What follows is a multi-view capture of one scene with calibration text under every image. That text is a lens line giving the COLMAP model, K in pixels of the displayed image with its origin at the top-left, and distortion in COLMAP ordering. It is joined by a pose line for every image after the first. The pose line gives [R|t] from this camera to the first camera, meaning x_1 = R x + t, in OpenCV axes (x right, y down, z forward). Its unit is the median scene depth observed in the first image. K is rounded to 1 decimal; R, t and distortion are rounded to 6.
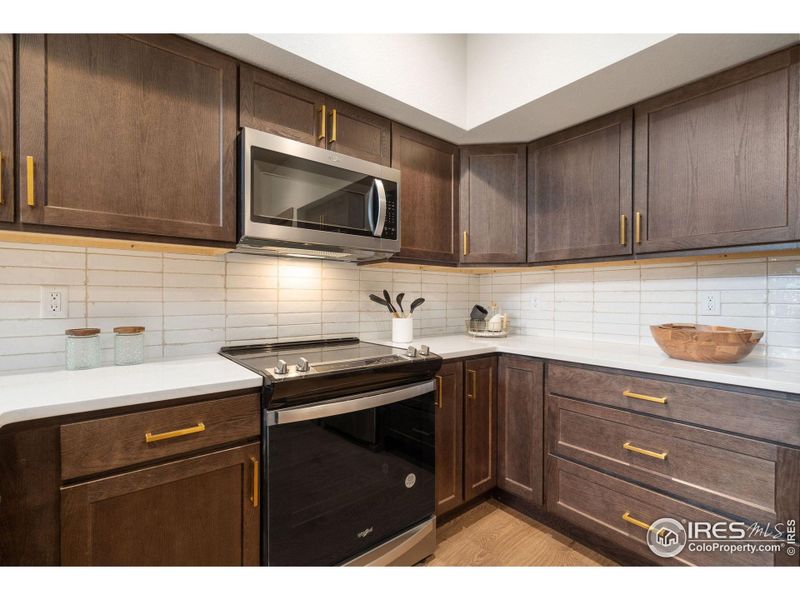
lens RADIAL K [[364.2, 0, 400.5], [0, 364.2, 299.9], [0, 0, 1]] dist [-0.002809, 0.001817]
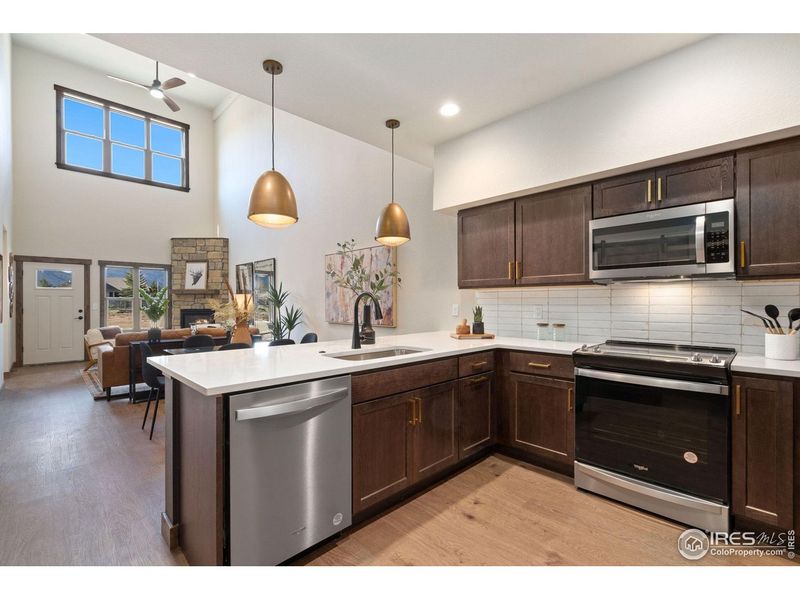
lens RADIAL K [[364.2, 0, 400.6], [0, 364.2, 302.5], [0, 0, 1]] dist [-0.002809, 0.001817]
pose [[0.099939, -0.002350, -0.994991, 1.119525], [-0.003329, 0.999991, -0.002696, -0.036781], [0.994988, 0.003581, 0.099930, -0.131188]]
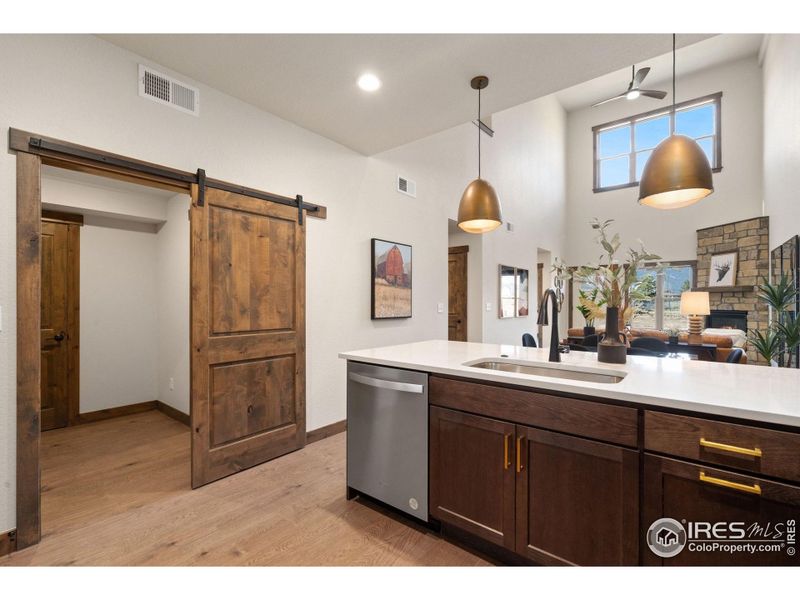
lens RADIAL K [[364.2, 0, 398.2], [0, 364.2, 301.3], [0, 0, 1]] dist [-0.002809, 0.001817]
pose [[-0.977795, -0.005866, -0.209480, 0.337291], [-0.007076, 0.999962, 0.005028, -0.047035], [0.209443, 0.006399, -0.977800, 0.892126]]
